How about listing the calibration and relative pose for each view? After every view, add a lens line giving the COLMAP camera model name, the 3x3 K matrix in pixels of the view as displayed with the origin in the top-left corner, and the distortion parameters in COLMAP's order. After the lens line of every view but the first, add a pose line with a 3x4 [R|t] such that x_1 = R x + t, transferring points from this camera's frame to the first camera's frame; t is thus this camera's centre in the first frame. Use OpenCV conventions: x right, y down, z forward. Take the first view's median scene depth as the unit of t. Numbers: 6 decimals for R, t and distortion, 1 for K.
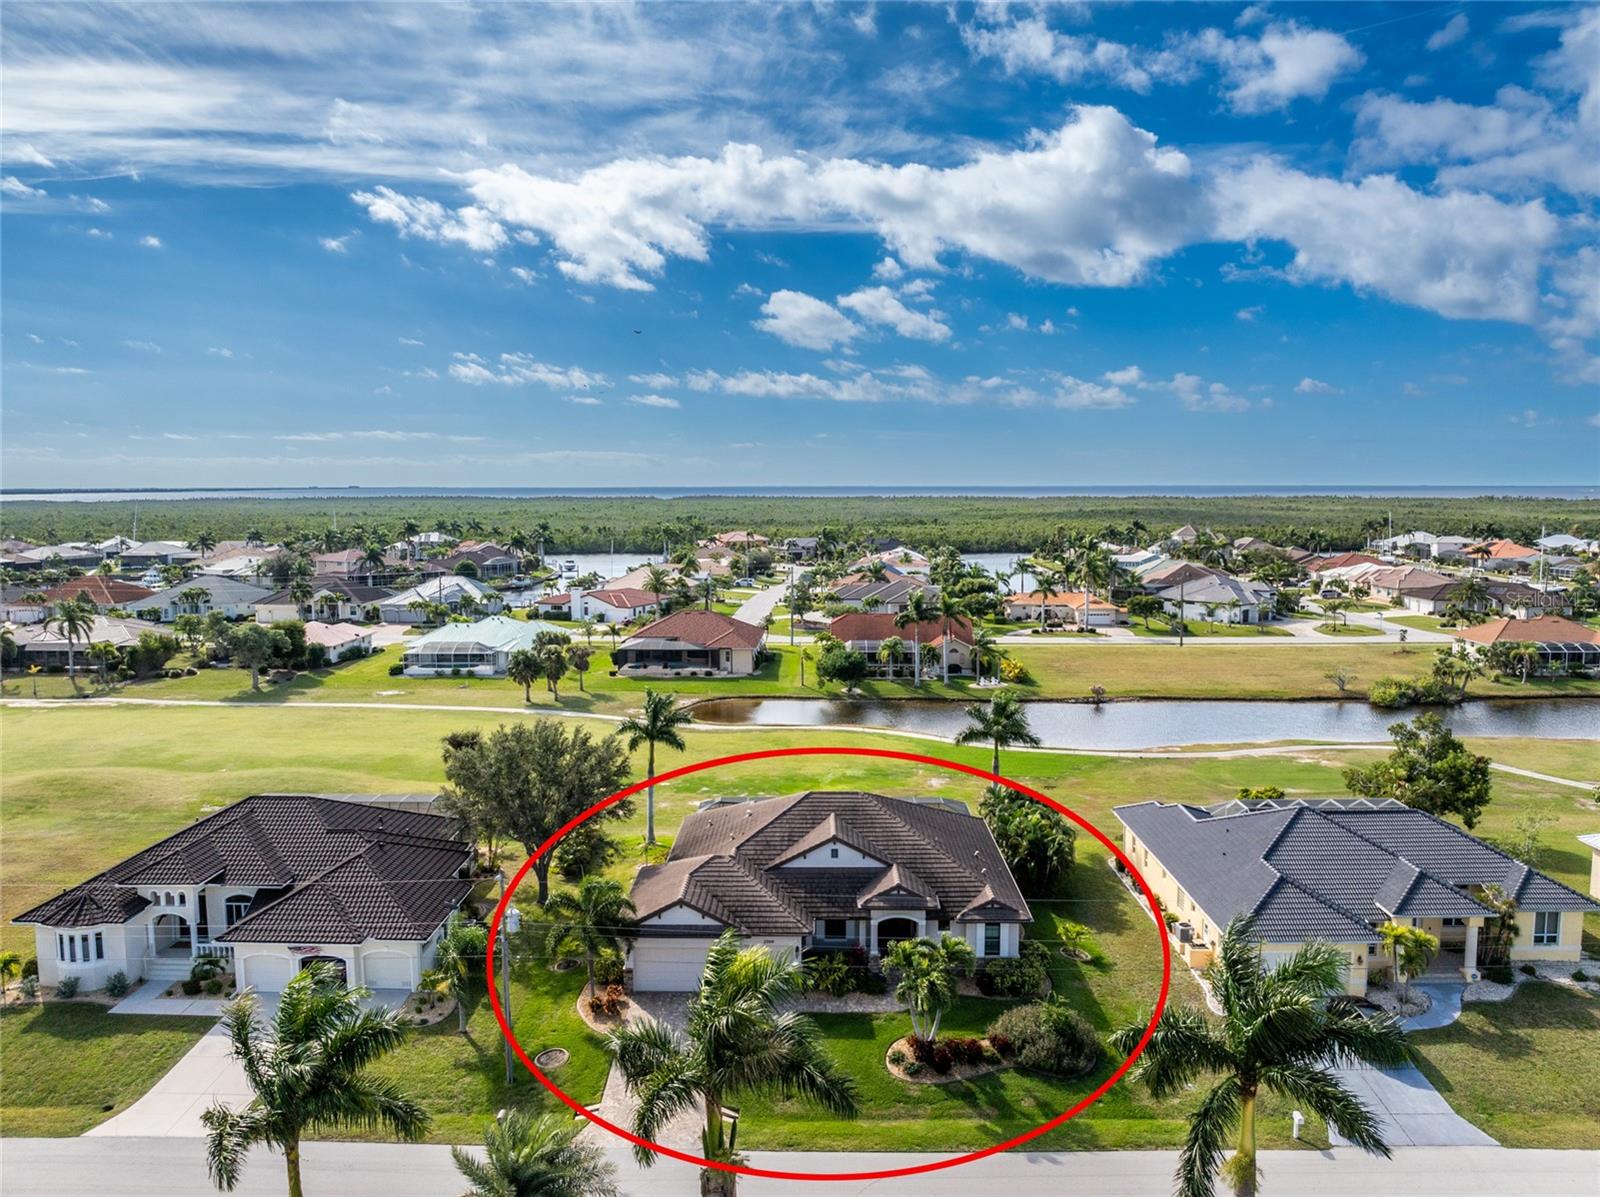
lens RADIAL K [[1129.9, 0, 807.2], [0, 1129.9, 558.0], [0, 0, 1]] dist [-0.061005, 0.025167]
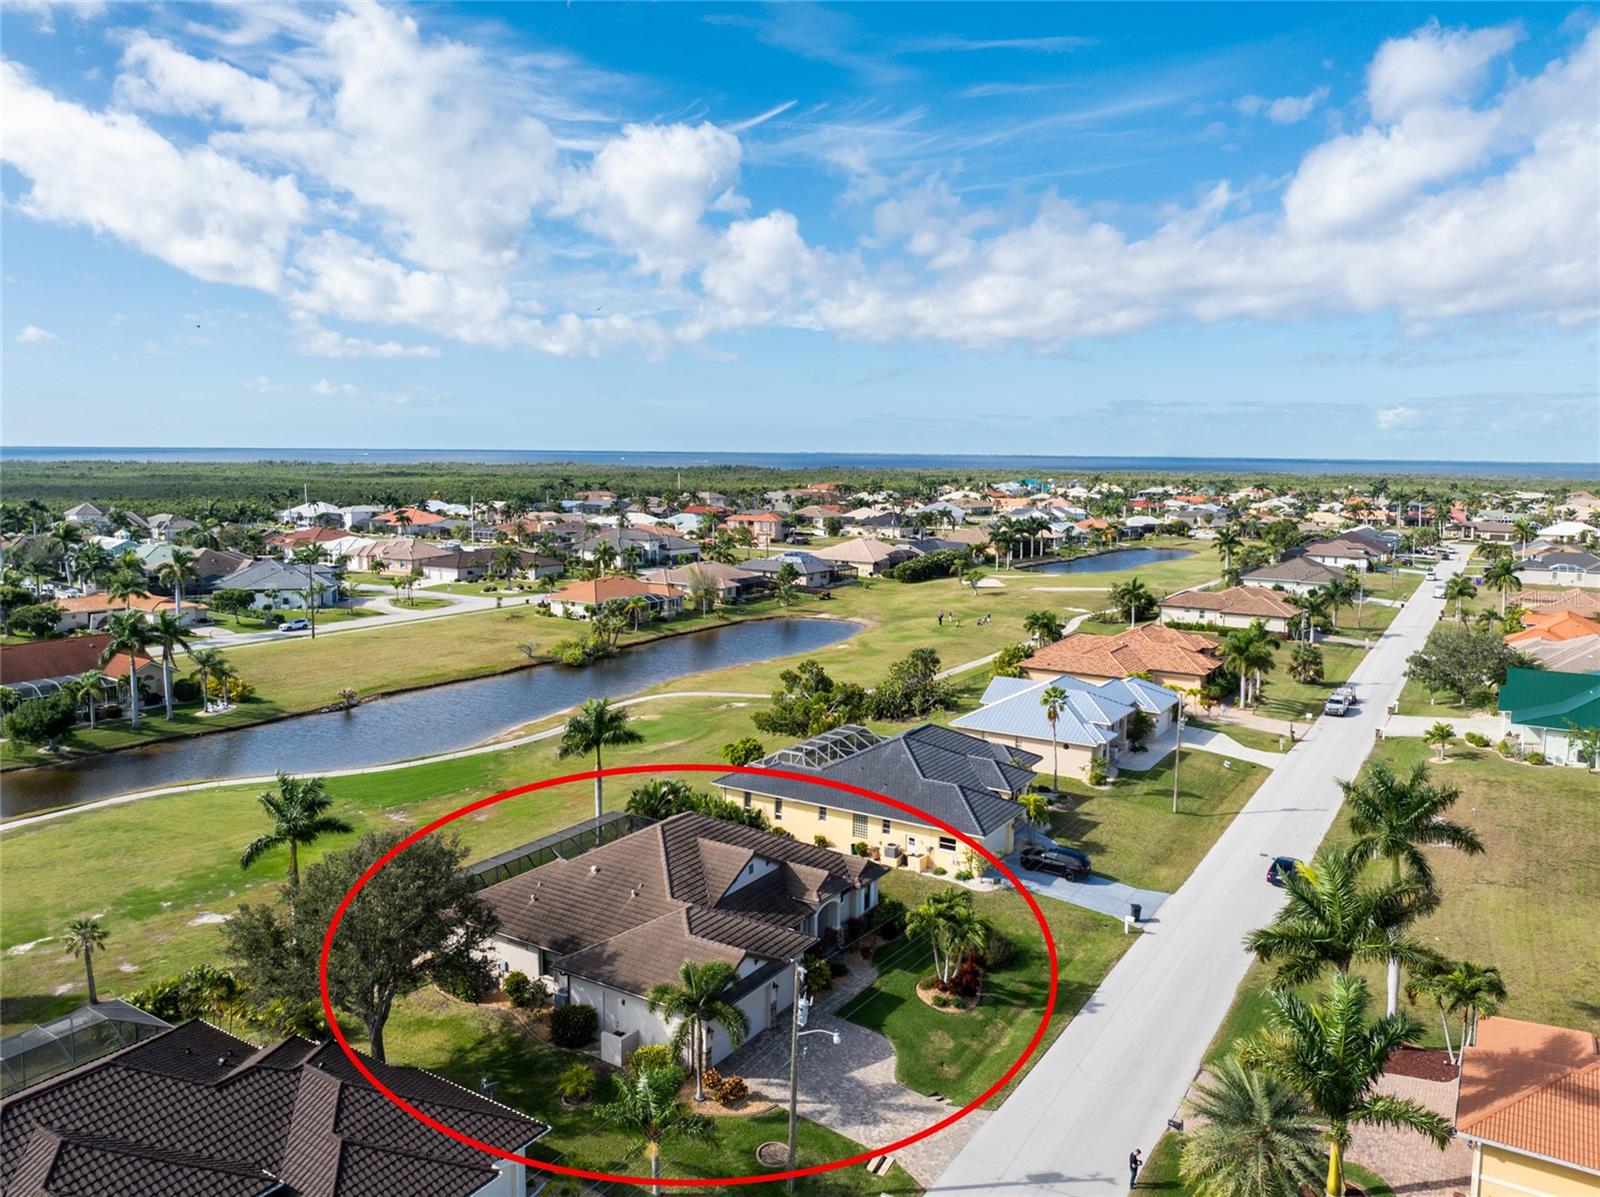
lens RADIAL K [[1138.0, 0, 811.9], [0, 1138.0, 589.4], [0, 0, 1]] dist [-0.030377, -0.006234]
pose [[0.521077, -0.093368, 0.848387, -0.873522], [0.042390, 0.995603, 0.083534, -0.084720], [-0.852456, -0.007565, 0.522744, 0.443297]]
